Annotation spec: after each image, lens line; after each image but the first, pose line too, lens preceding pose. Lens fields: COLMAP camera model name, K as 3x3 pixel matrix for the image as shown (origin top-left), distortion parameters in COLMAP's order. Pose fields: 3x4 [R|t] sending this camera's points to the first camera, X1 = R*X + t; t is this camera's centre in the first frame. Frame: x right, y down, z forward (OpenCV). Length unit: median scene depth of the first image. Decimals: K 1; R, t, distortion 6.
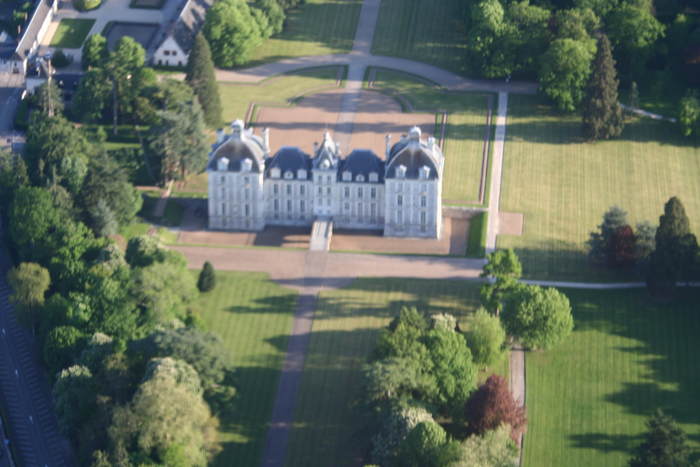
lens RADIAL K [[2452.5, 0, 361.1], [0, 2452.5, 234.5], [0, 0, 1]] dist [0.051230, -1.738156]
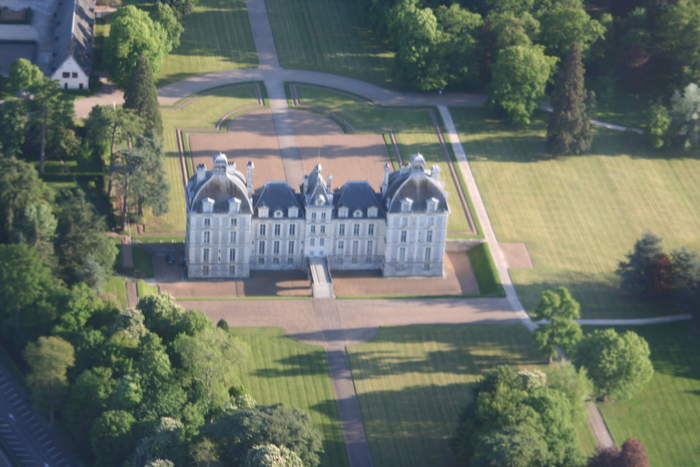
lens RADIAL K [[2452.5, 0, 361.1], [0, 2452.5, 234.5], [0, 0, 1]] dist [0.051230, -1.738156]
pose [[0.976815, -0.047647, 0.208715, -0.186056], [0.045145, 0.998840, 0.016740, -0.030216], [-0.209271, -0.006930, 0.977833, 0.125866]]
